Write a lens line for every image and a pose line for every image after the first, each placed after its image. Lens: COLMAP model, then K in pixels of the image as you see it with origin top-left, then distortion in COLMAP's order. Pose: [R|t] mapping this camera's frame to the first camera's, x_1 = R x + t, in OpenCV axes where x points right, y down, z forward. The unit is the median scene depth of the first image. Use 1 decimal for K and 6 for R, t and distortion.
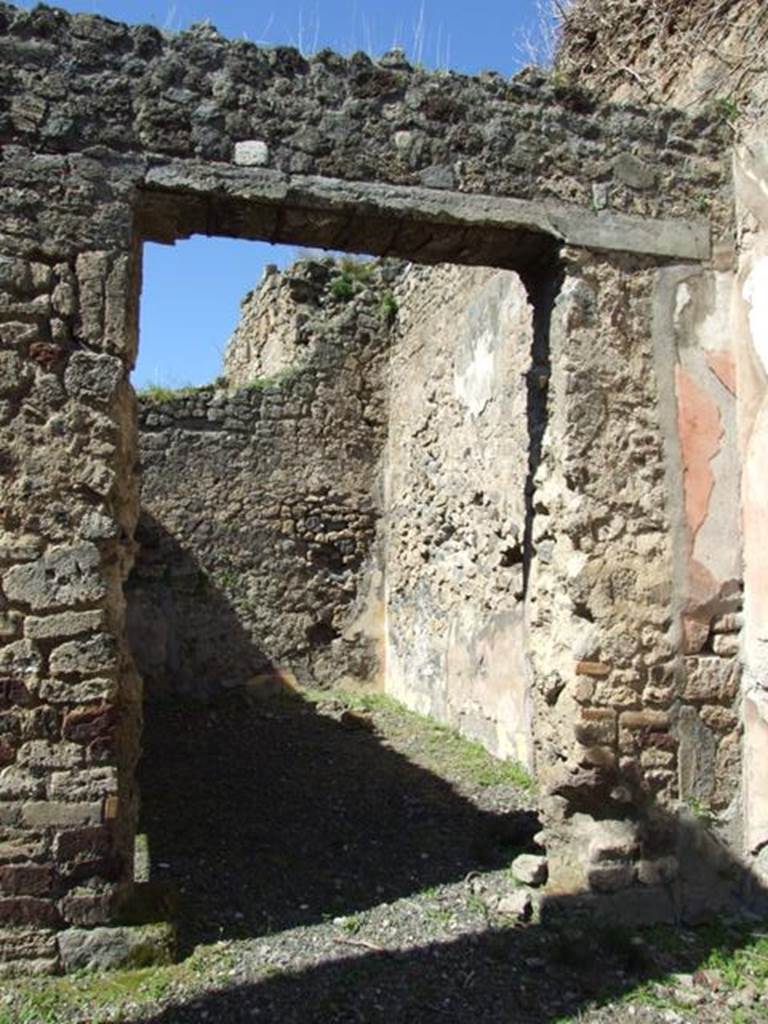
lens RADIAL K [[964.1, 0, 509.3], [0, 964.1, 512.4], [0, 0, 1]] dist [-0.017562, 0.012126]
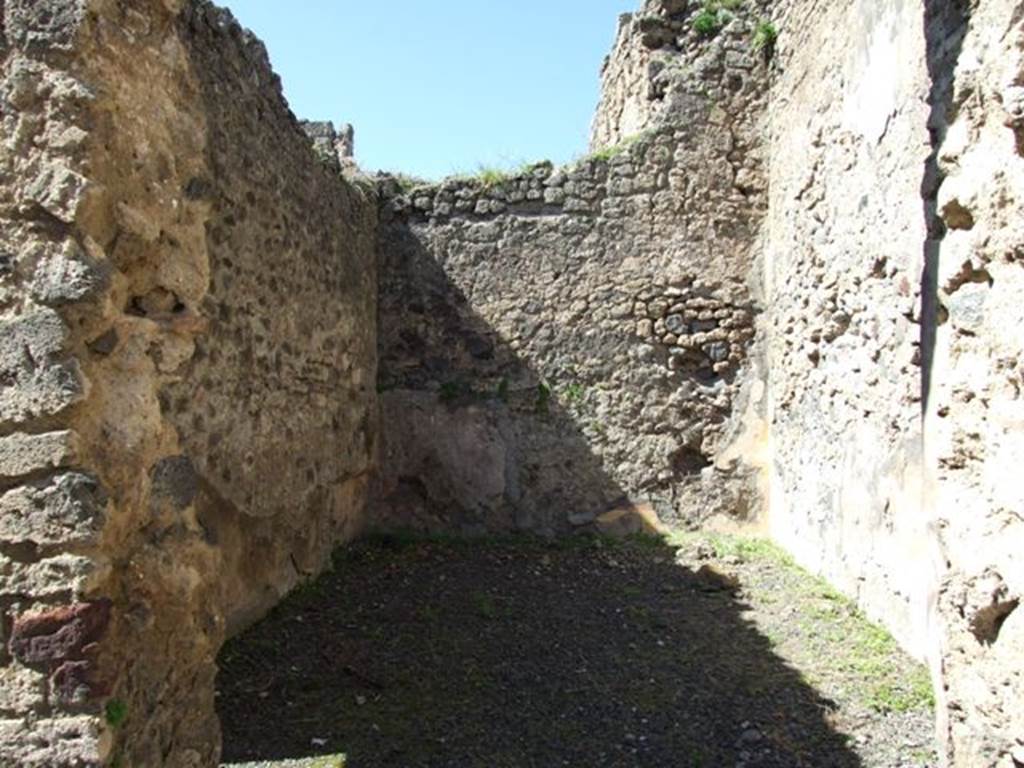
lens RADIAL K [[1033.8, 0, 510.5], [0, 1033.8, 392.4], [0, 0, 1]] dist [-0.071444, 0.143109]
pose [[0.916924, -0.011579, -0.398894, 0.013572], [0.037015, 0.997737, 0.056124, 0.018947], [0.397342, -0.066226, 0.915278, 0.191272]]
